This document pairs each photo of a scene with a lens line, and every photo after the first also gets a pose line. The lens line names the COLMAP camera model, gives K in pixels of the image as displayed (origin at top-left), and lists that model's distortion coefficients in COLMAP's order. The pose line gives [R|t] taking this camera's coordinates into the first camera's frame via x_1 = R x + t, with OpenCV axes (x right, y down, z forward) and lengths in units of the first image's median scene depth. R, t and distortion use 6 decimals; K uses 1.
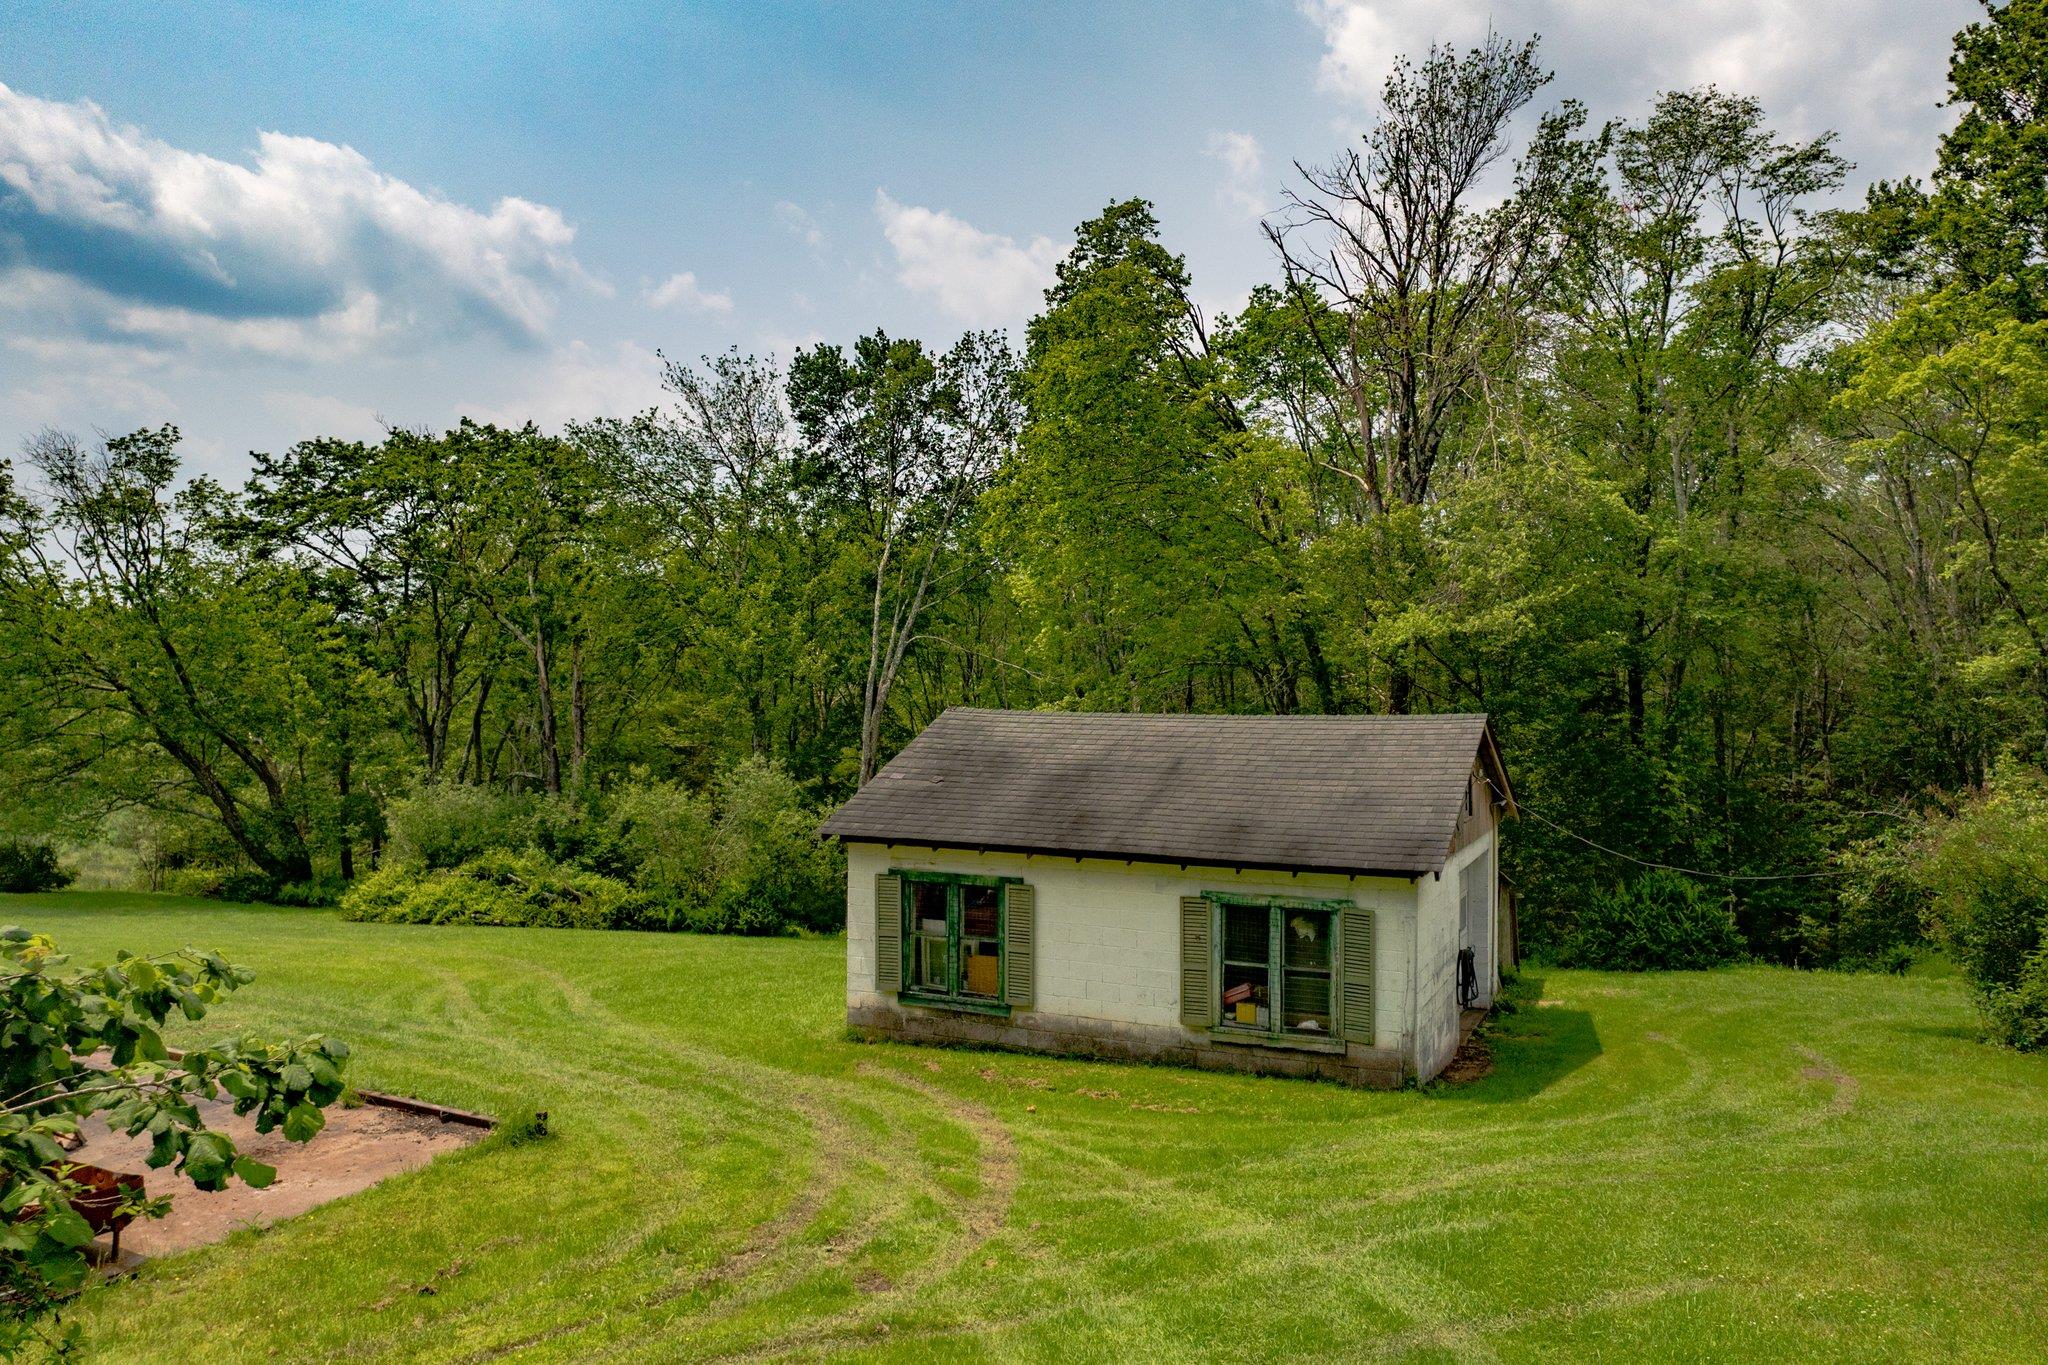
lens RADIAL K [[1465.8, 0, 1056.7], [0, 1465.8, 678.6], [0, 0, 1]] dist [-0.031484, -0.000279]
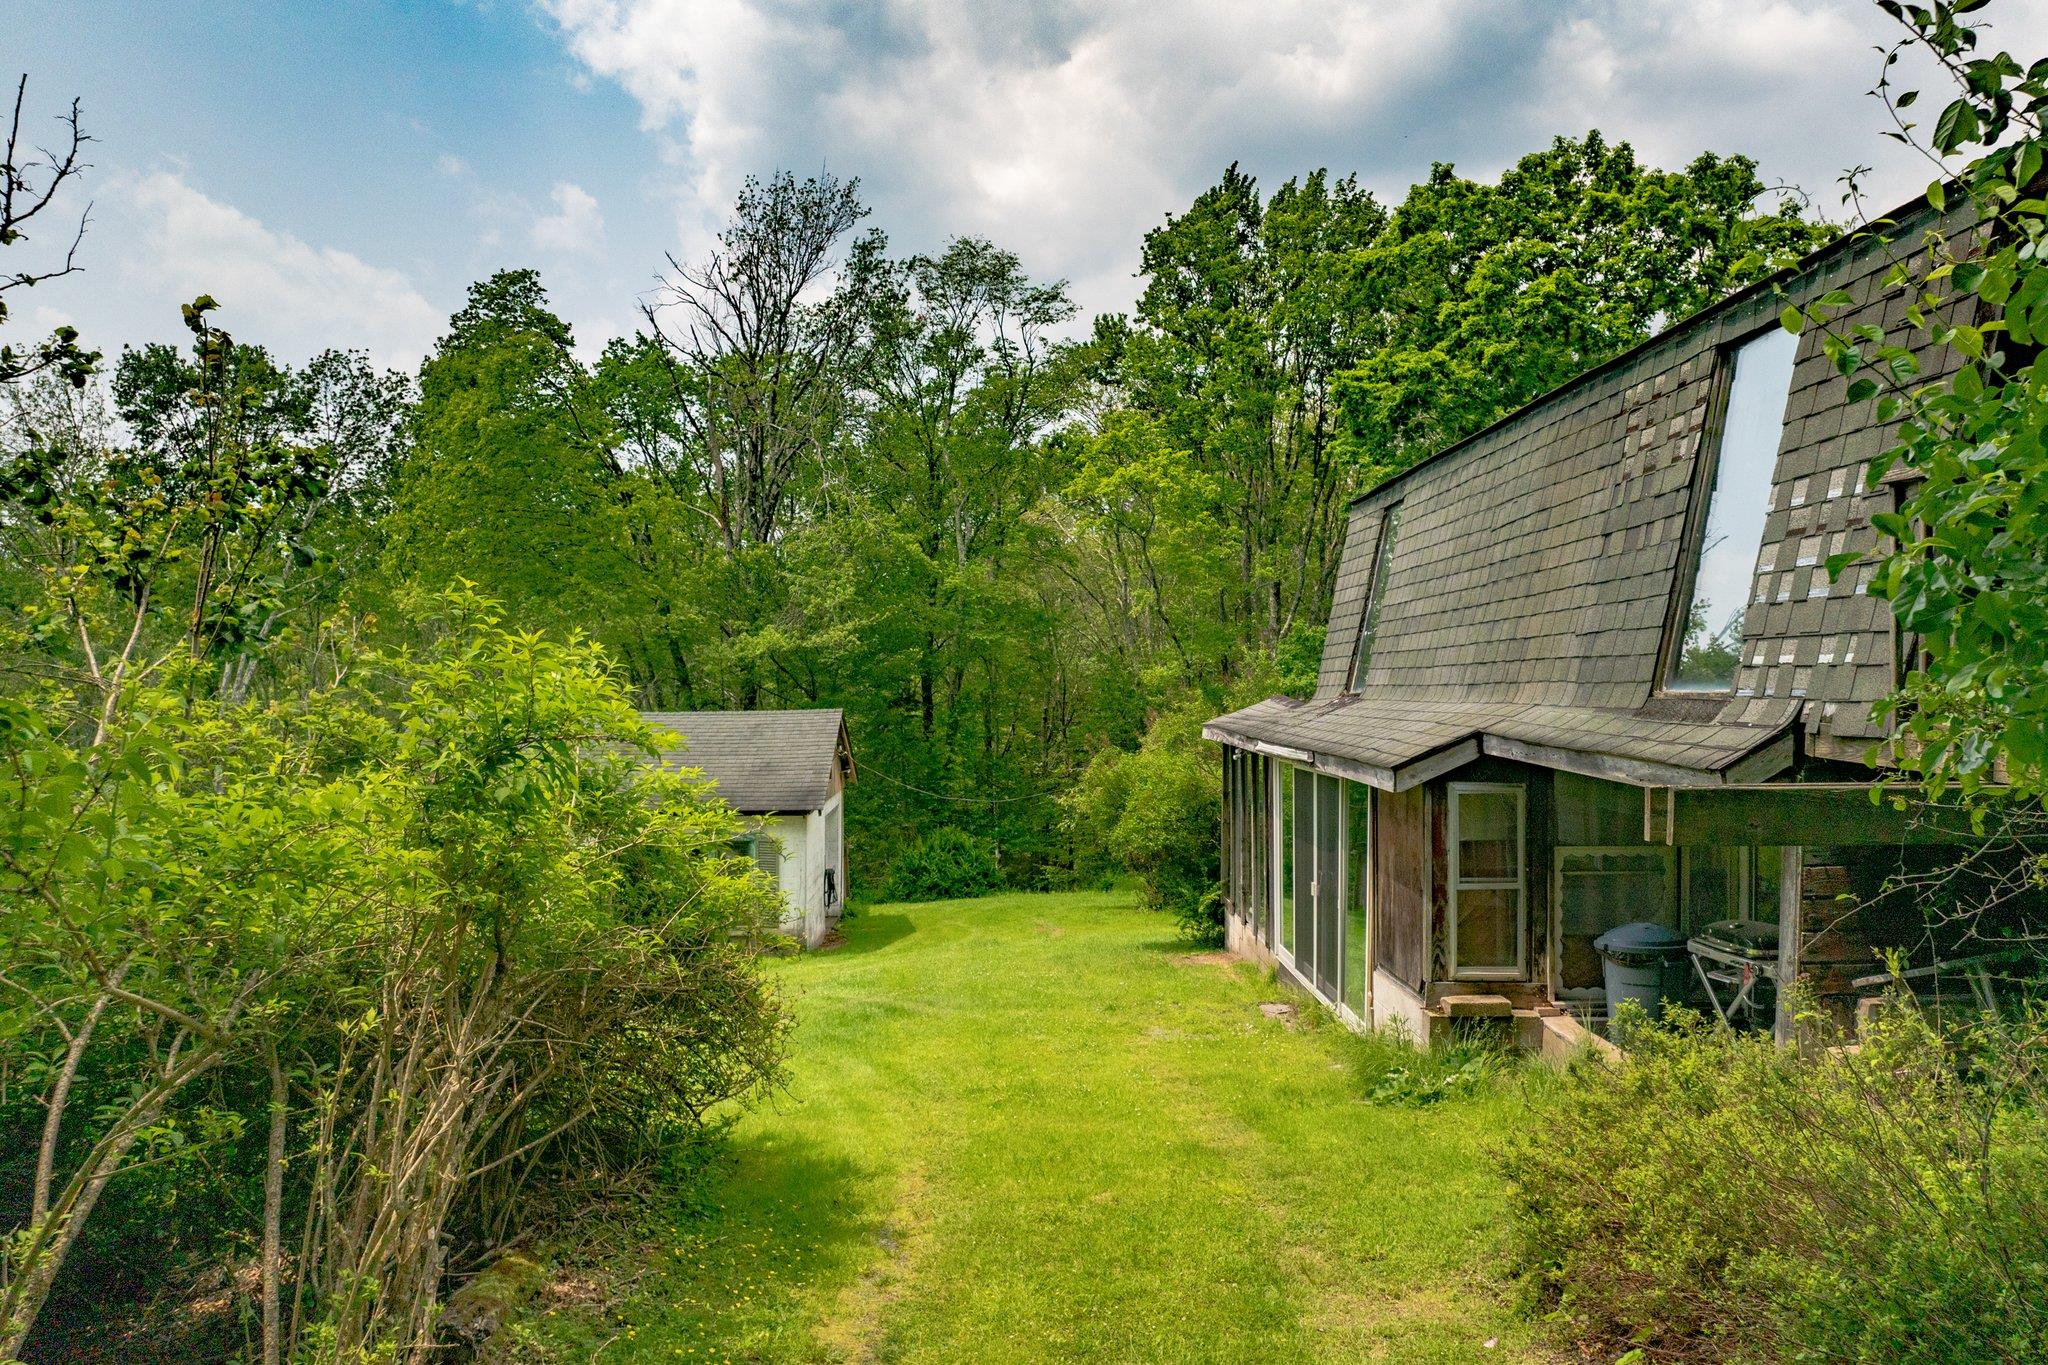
lens RADIAL K [[1465.8, 0, 1019.5], [0, 1465.8, 684.3], [0, 0, 1]] dist [-0.031484, -0.000279]
pose [[0.900915, -0.000461, 0.433995, -0.095570], [-0.000349, 0.999998, 0.001788, -0.001390], [-0.433995, -0.001762, 0.900914, -0.209621]]
